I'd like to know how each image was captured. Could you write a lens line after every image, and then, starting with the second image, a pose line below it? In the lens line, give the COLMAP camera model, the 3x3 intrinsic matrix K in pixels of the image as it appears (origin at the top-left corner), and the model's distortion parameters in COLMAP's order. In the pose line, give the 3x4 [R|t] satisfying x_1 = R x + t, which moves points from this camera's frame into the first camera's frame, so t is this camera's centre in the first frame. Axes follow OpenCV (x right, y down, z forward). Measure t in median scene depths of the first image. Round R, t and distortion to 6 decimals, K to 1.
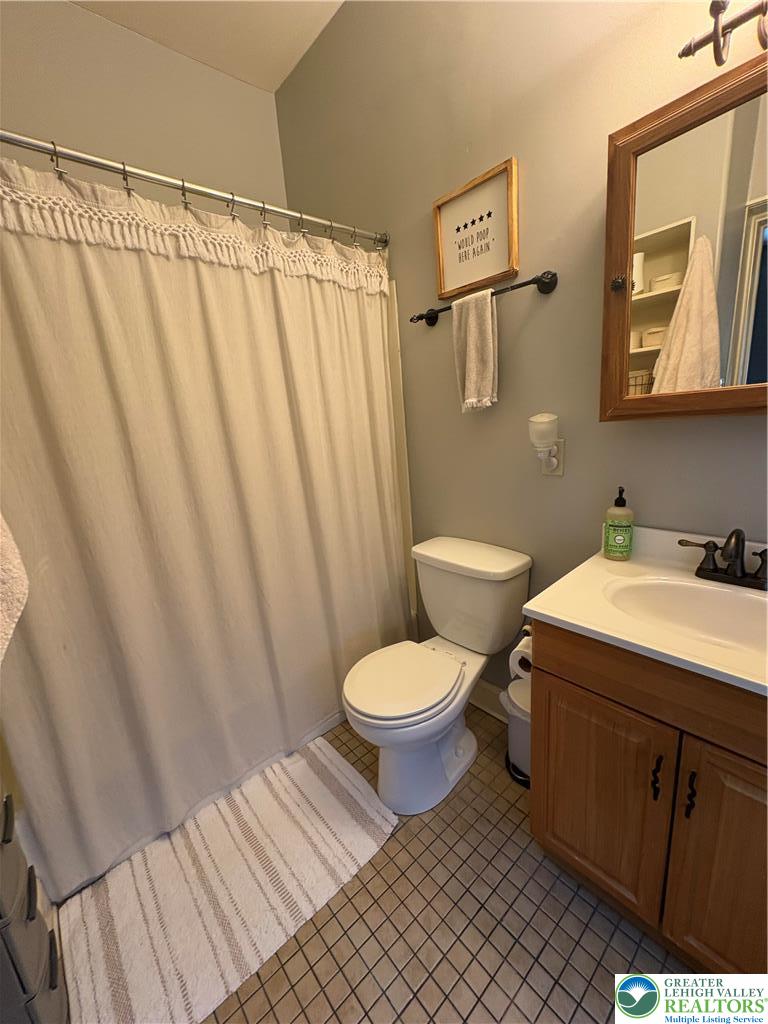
lens RADIAL K [[408.1, 0, 390.8], [0, 408.1, 512.2], [0, 0, 1]] dist [0.000542, 0.000340]
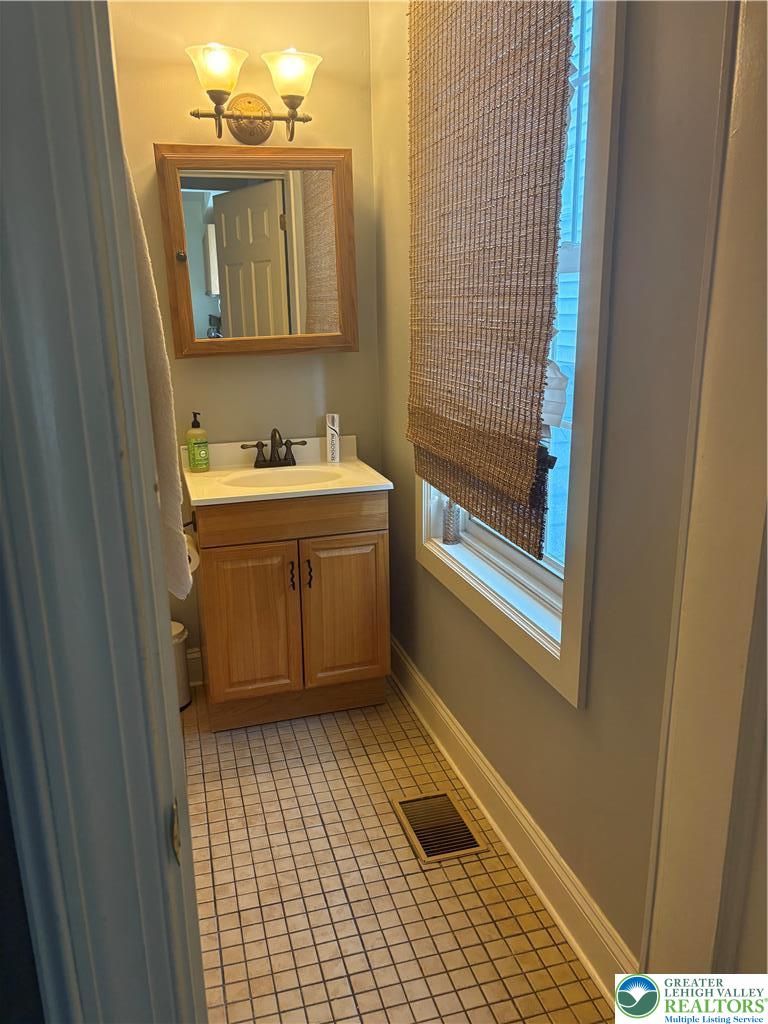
lens RADIAL K [[771.3, 0, 382.7], [0, 771.3, 514.3], [0, 0, 1]] dist [0.062885, -0.065362]
pose [[0.434727, -0.161250, 0.886008, -1.514542], [0.203818, 0.975928, 0.077610, 0.200842], [-0.877194, 0.146845, 0.457128, -0.608935]]
